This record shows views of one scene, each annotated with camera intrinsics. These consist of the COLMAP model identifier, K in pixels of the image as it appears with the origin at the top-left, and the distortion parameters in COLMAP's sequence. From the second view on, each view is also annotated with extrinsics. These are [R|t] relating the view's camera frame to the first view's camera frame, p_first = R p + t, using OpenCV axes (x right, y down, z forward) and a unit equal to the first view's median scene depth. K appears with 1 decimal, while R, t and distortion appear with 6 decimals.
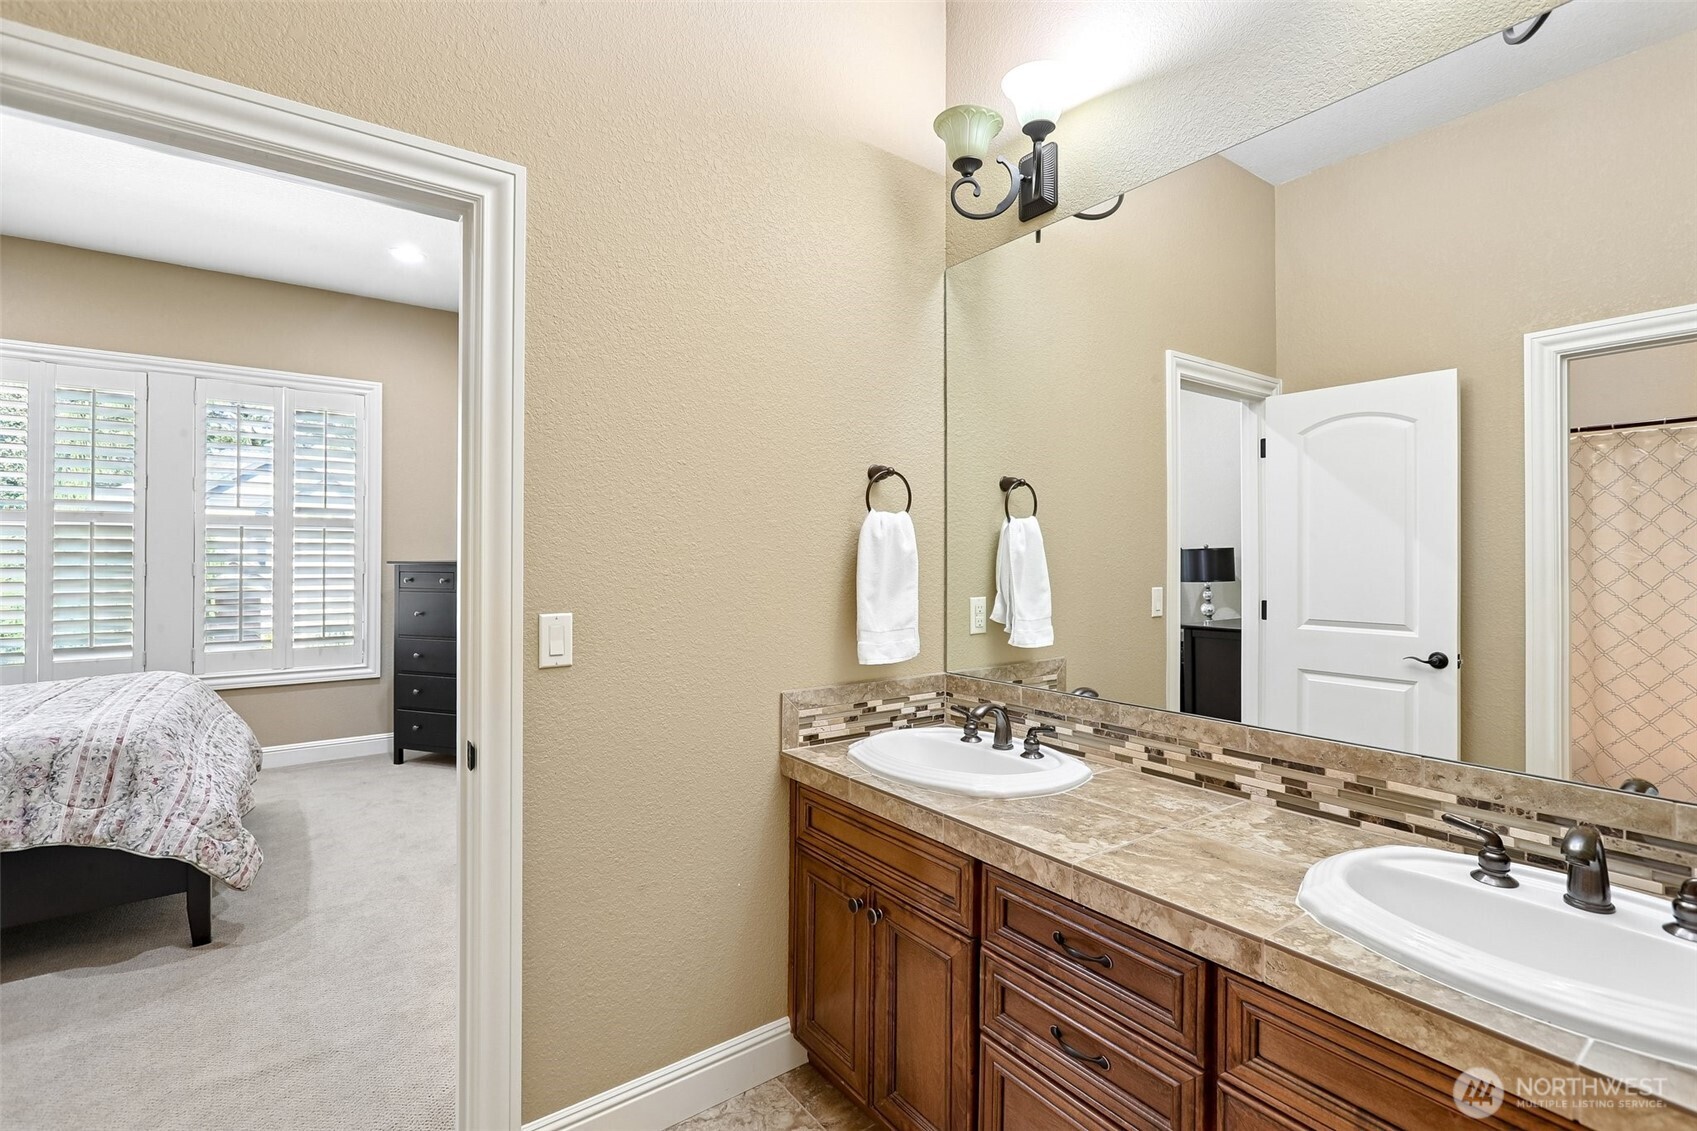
lens RADIAL K [[781.2, 0, 856.6], [0, 781.2, 568.1], [0, 0, 1]] dist [-0.015514, 0.008512]
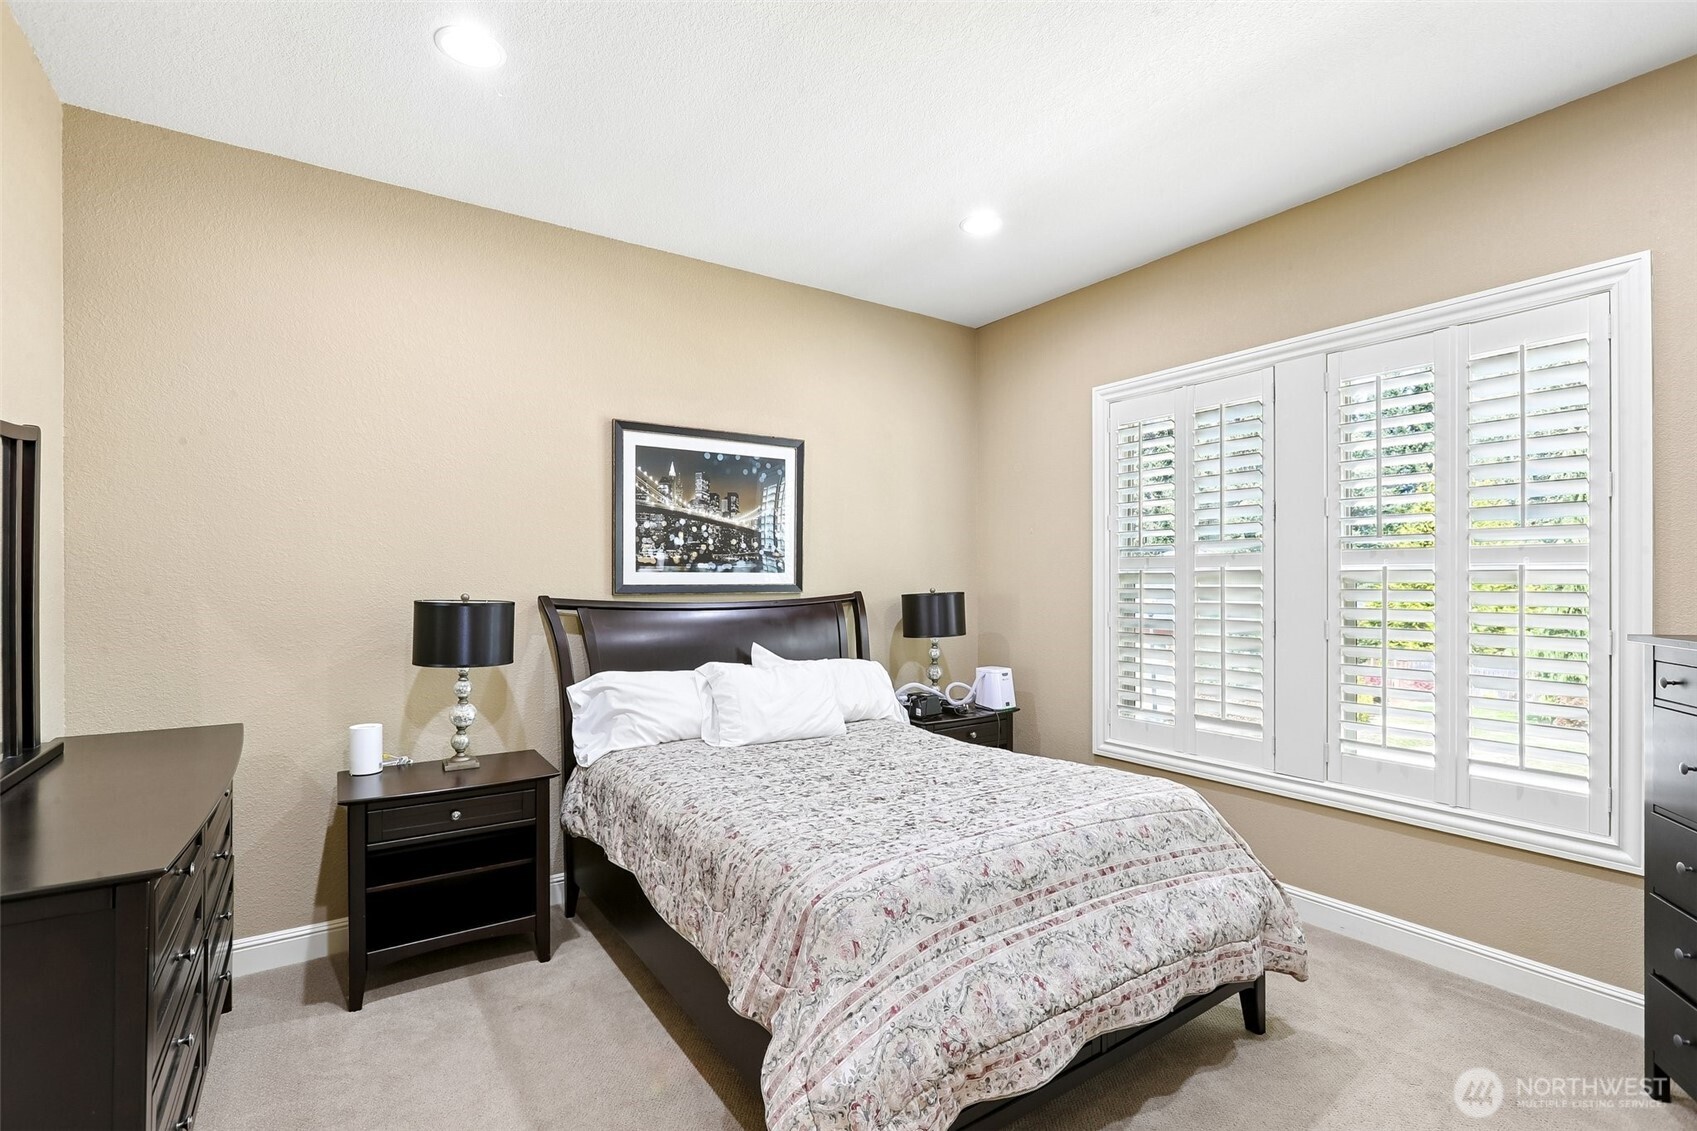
lens RADIAL K [[781.2, 0, 856.6], [0, 781.2, 568.1], [0, 0, 1]] dist [-0.015514, 0.008512]
pose [[-0.040898, -0.014997, -0.999051, -0.156257], [-0.009129, 0.999851, -0.014635, -0.043436], [0.999122, 0.008522, -0.041029, 0.682172]]
